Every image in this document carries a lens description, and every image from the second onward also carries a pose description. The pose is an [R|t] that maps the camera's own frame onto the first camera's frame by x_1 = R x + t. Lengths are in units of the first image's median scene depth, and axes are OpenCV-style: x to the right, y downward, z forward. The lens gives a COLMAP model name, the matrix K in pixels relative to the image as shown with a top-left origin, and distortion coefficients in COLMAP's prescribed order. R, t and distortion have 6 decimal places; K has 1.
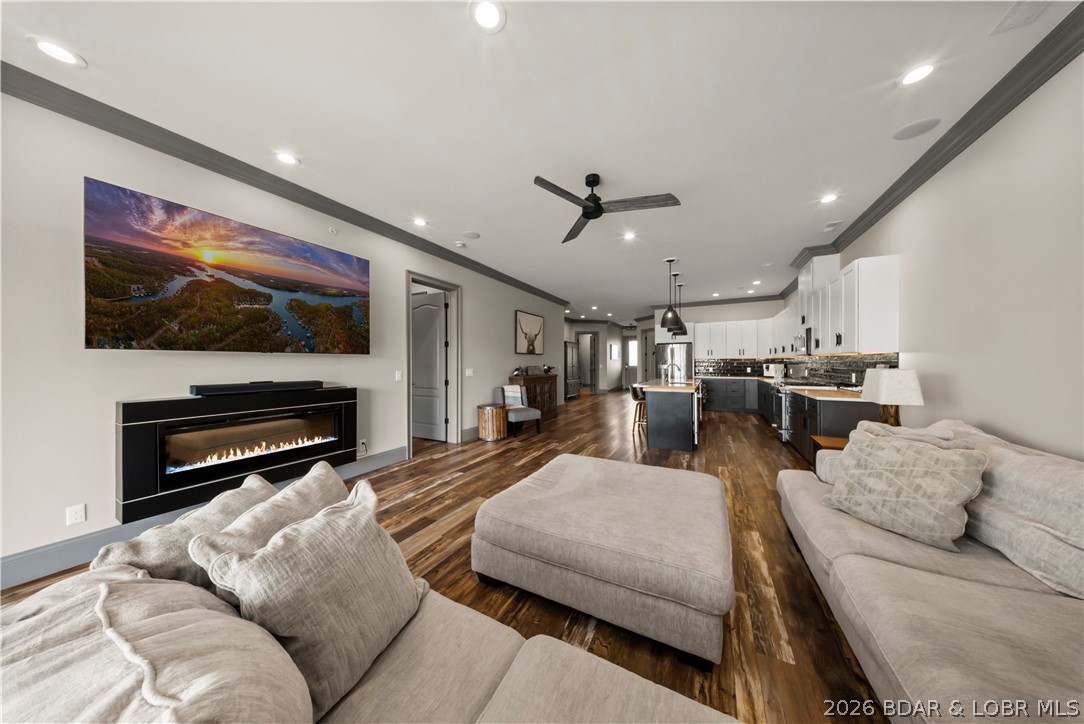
lens RADIAL K [[315.8, 0, 542.0], [0, 315.8, 362.0], [0, 0, 1]] dist [-0.015698, -0.000013]
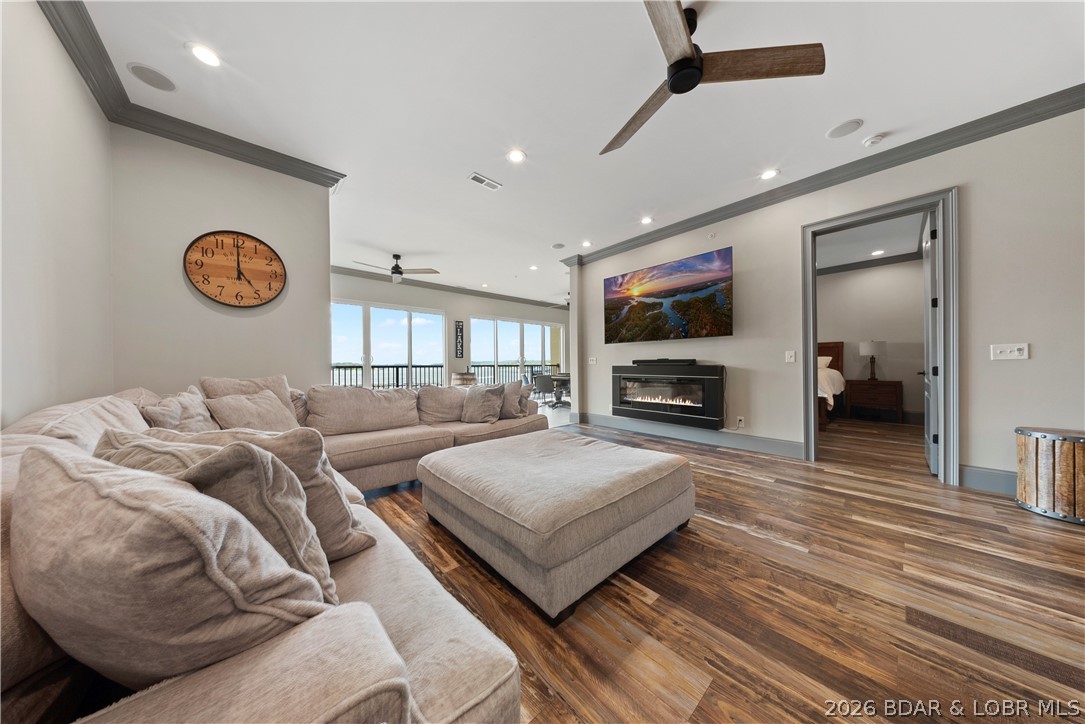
lens RADIAL K [[333.0, 0, 545.6], [0, 333.0, 380.5], [0, 0, 1]] dist [-0.000423, -0.000011]
pose [[-0.343060, 0.049455, -0.938011, 0.589606], [0.008649, 0.998737, 0.049493, 0.055721], [0.939274, 0.008866, -0.343055, 0.657334]]
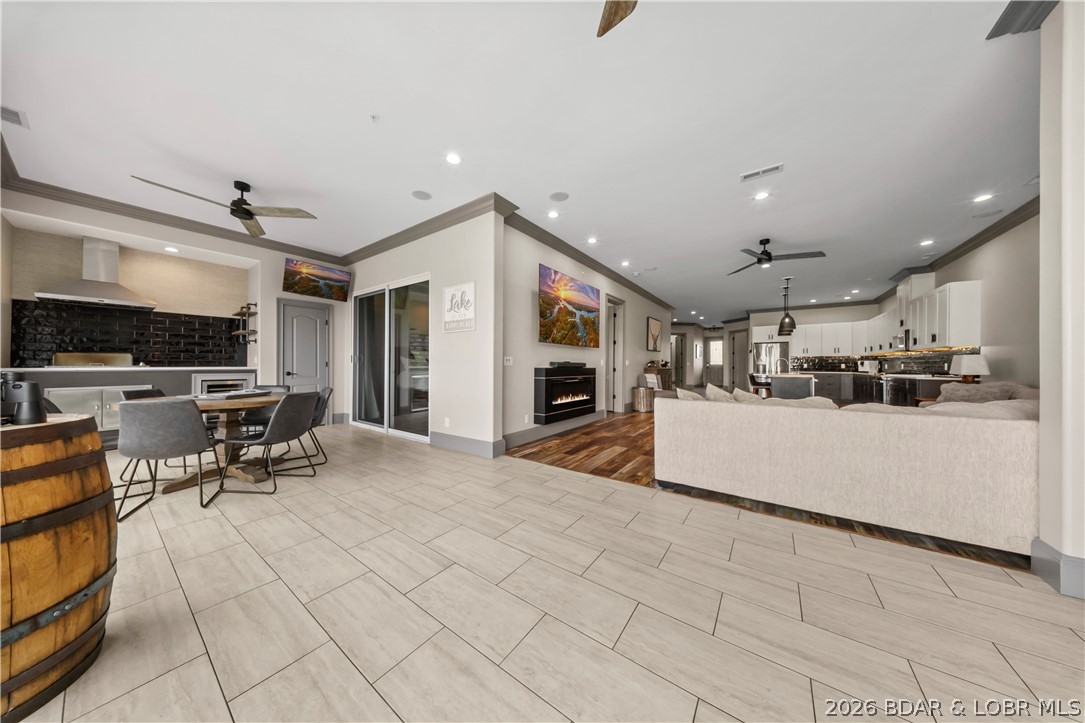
lens RADIAL K [[316.1, 0, 542.5], [0, 316.1, 361.5], [0, 0, 1]] dist [-0.015698, -0.000013]
pose [[0.990036, 0.008207, -0.140577, -0.509529], [-0.009047, 0.999945, -0.005336, 0.048567], [0.140526, 0.006555, 0.990055, -0.530717]]
